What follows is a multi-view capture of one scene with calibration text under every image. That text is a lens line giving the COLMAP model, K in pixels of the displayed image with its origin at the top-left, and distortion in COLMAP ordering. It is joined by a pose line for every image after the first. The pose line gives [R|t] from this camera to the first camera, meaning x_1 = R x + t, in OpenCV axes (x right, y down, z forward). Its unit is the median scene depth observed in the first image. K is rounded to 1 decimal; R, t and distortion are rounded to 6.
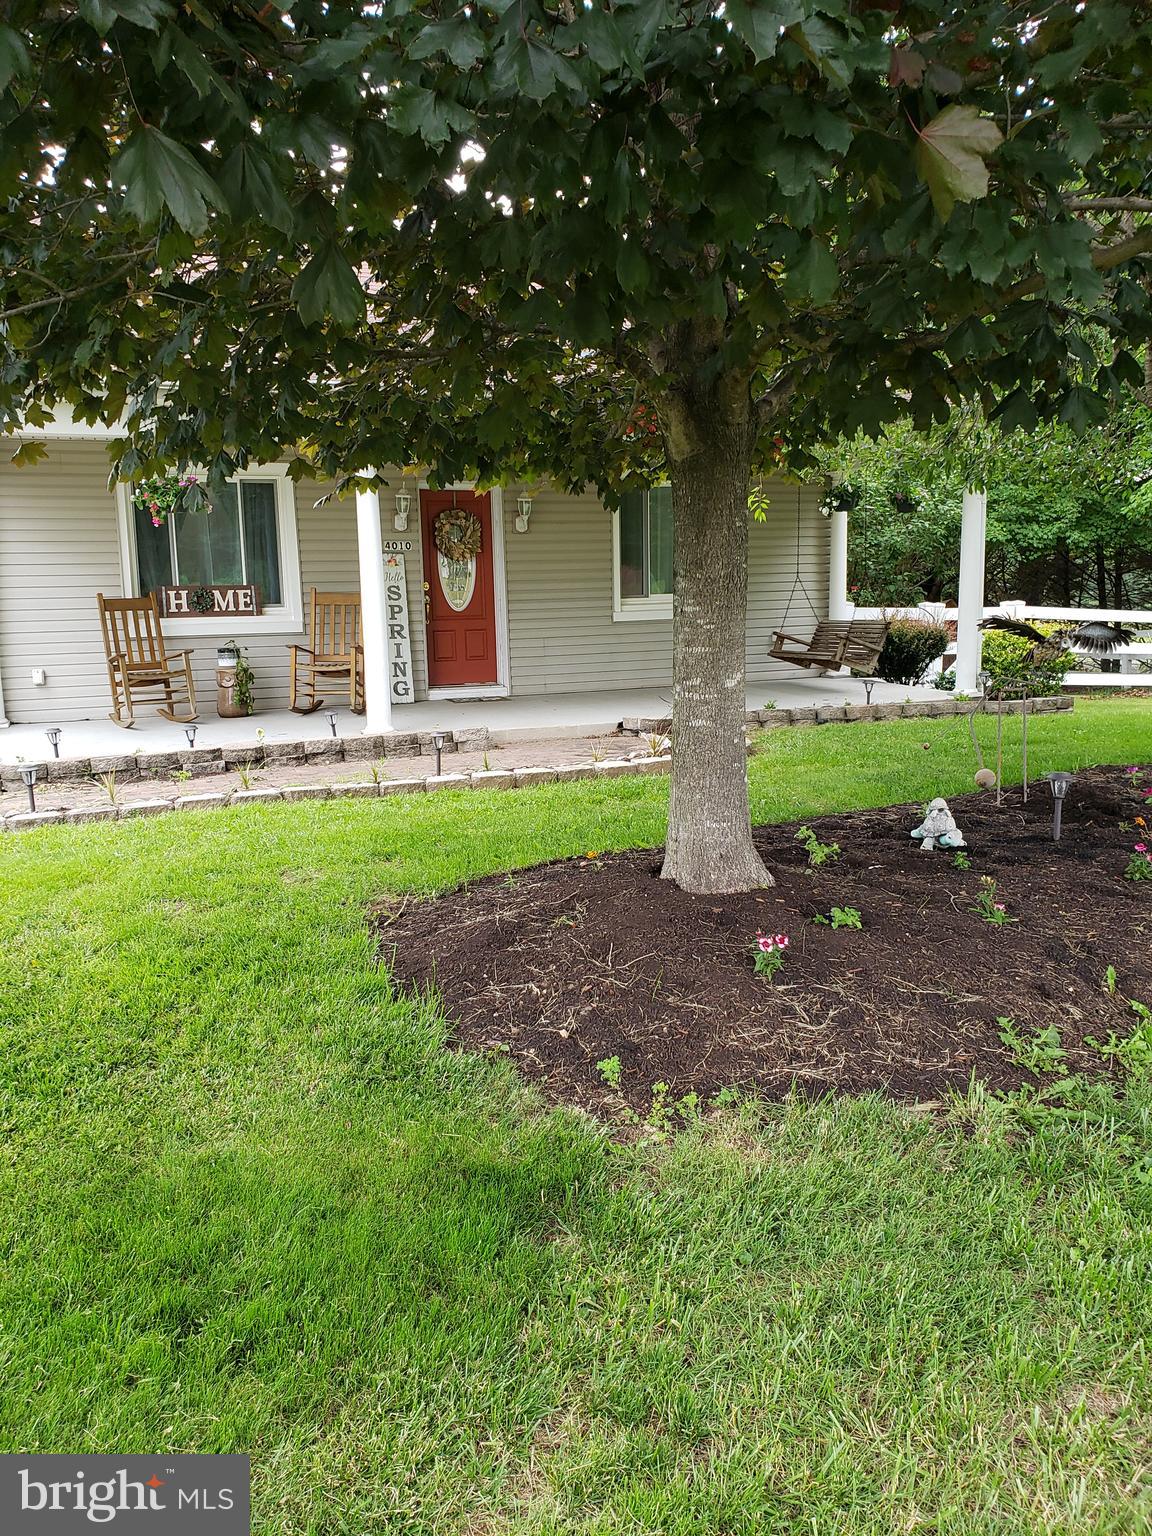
lens RADIAL K [[1151.6, 0, 581.6], [0, 1151.6, 774.0], [0, 0, 1]] dist [0.035754, -0.021701]
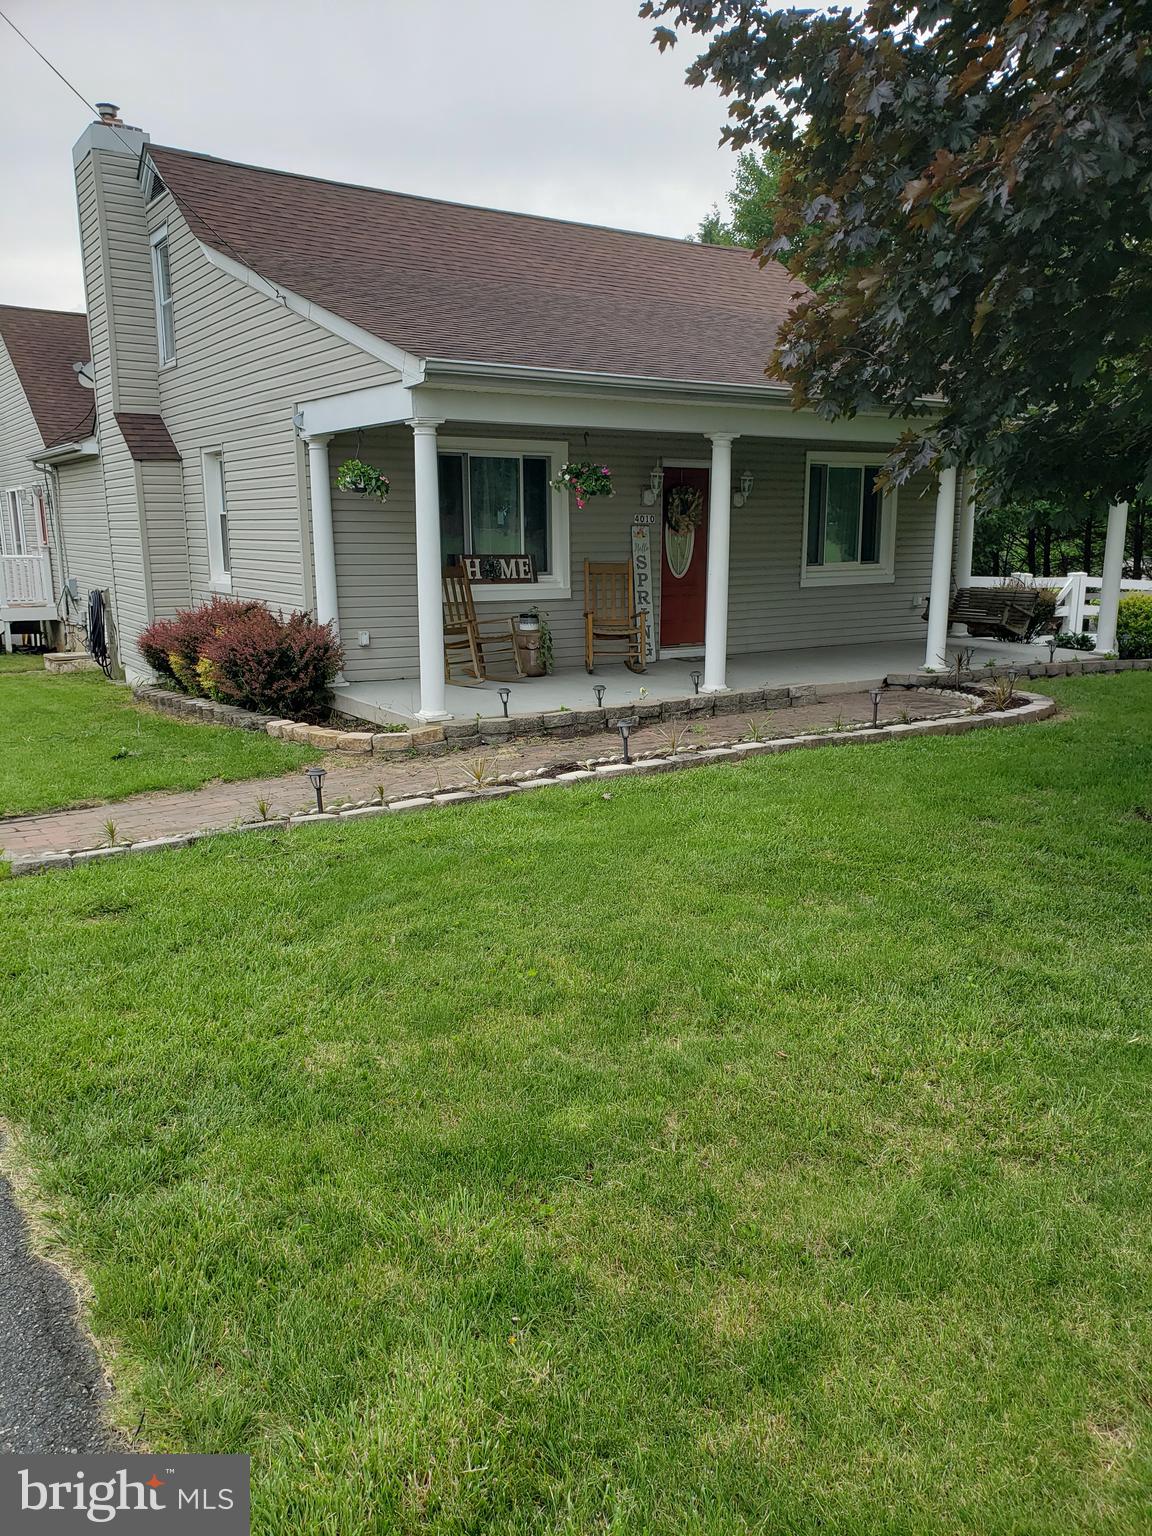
lens RADIAL K [[1151.6, 0, 572.3], [0, 1151.6, 770.2], [0, 0, 1]] dist [0.035754, -0.021701]
pose [[0.987492, -0.017661, 0.156680, -0.423846], [0.011576, 0.999146, 0.039664, -0.003062], [-0.157246, -0.037354, 0.986853, -0.086140]]
